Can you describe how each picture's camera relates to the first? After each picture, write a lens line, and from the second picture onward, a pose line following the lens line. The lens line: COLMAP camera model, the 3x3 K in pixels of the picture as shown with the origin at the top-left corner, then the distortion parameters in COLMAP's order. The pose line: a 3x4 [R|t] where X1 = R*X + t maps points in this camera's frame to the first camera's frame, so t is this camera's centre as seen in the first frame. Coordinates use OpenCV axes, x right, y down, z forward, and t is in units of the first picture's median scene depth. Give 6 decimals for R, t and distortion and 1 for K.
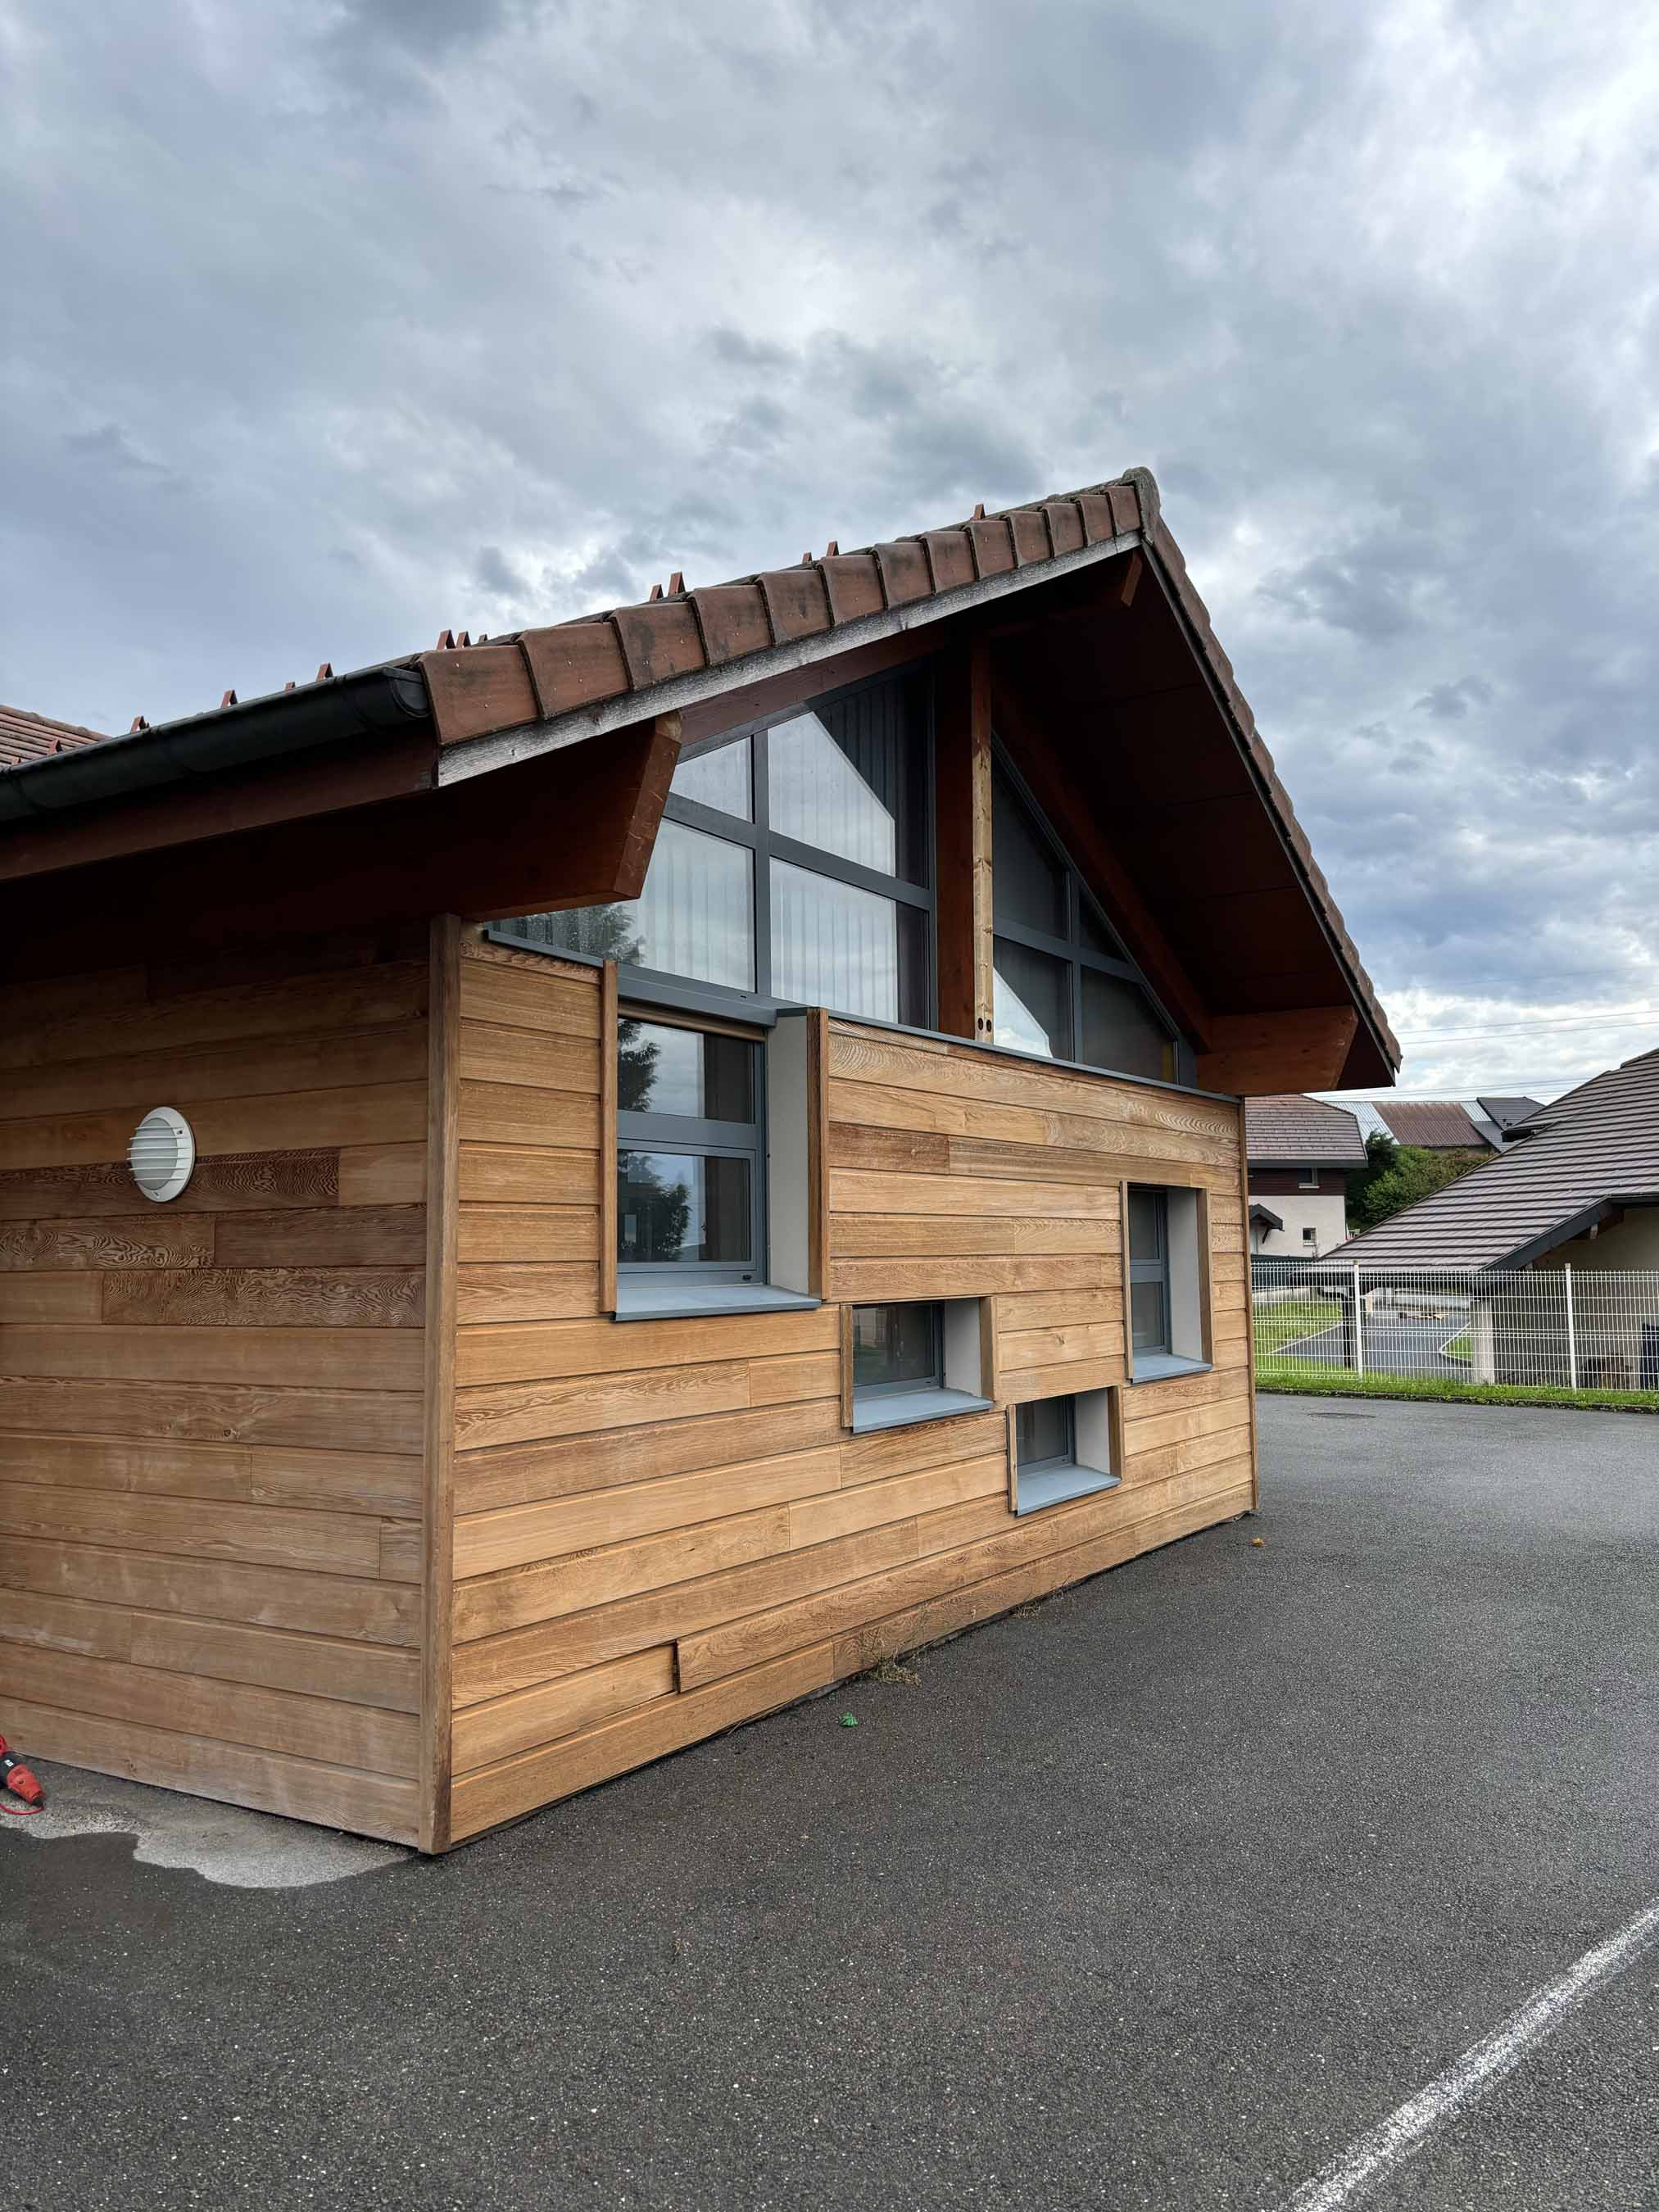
lens RADIAL K [[1658.7, 0, 829.5], [0, 1658.7, 1106.0], [0, 0, 1]] dist [0.063785, -0.069945]
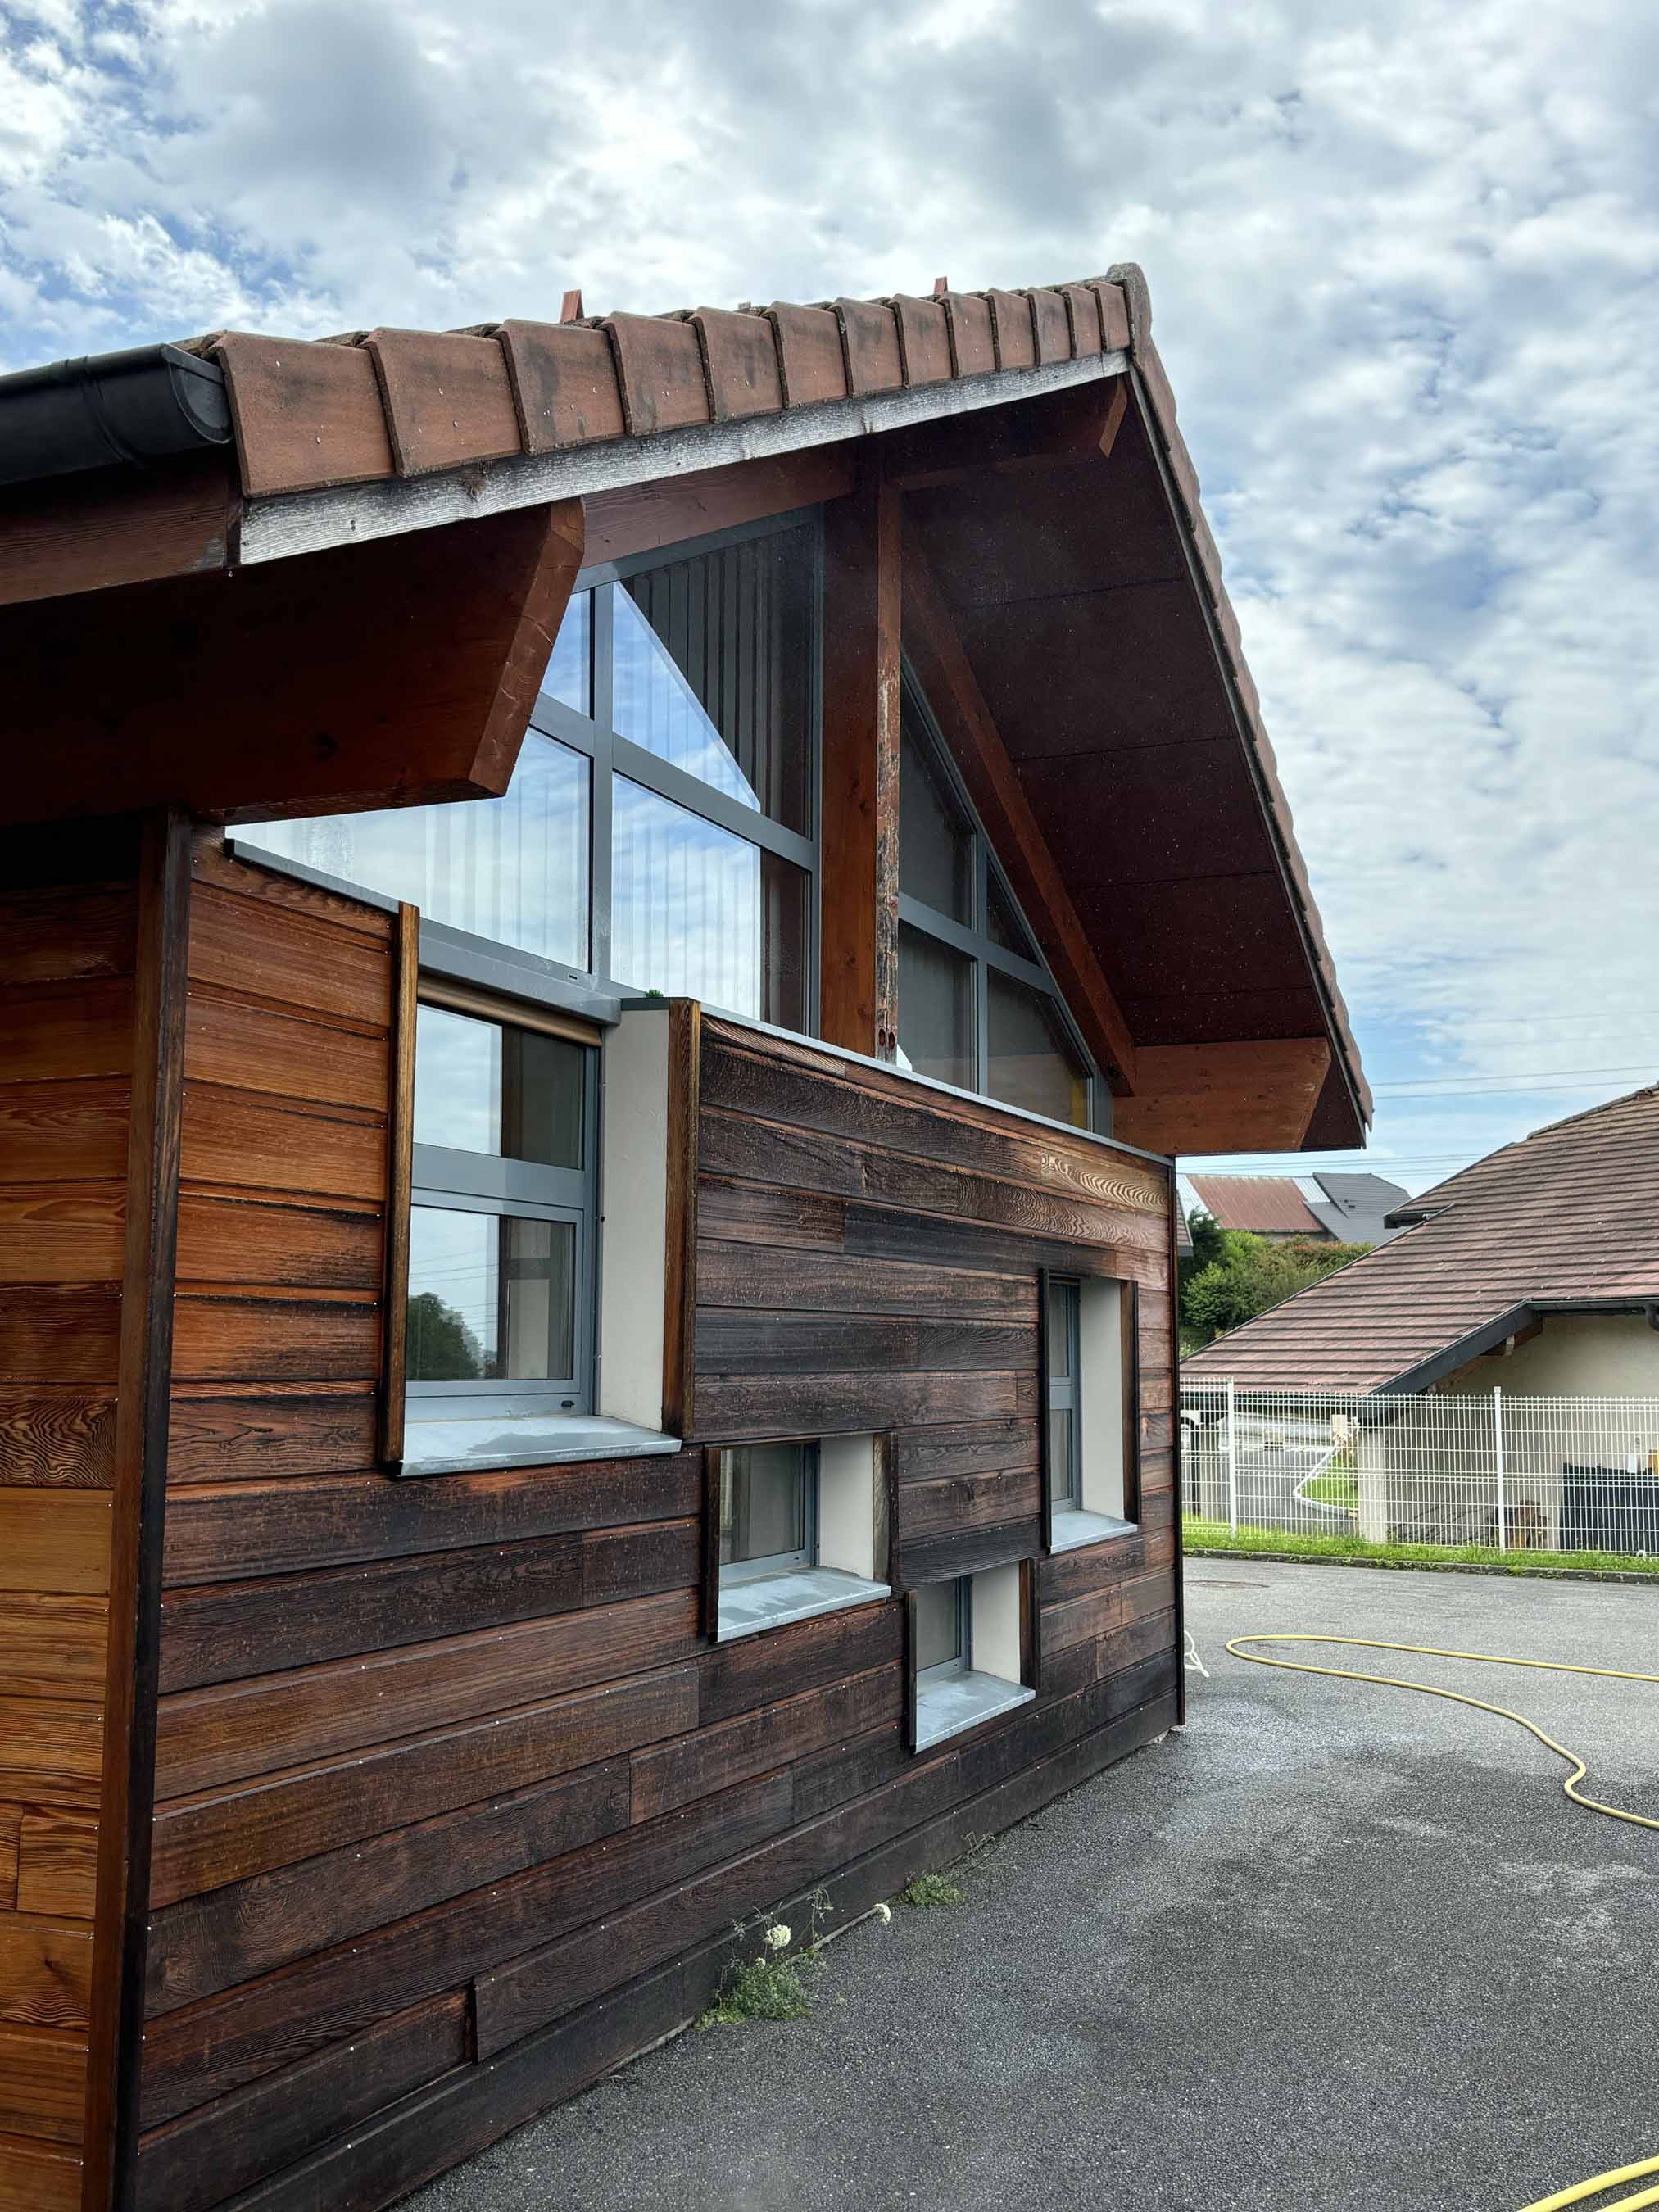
lens RADIAL K [[2181.3, 0, 829.5], [0, 2181.3, 1106.0], [0, 0, 1]] dist [0.027713, -0.014208]
pose [[0.987448, 0.034427, 0.154145, -0.084994], [-0.030359, 0.999128, -0.028668, 0.007328], [-0.154998, 0.023628, 0.987632, 0.130986]]
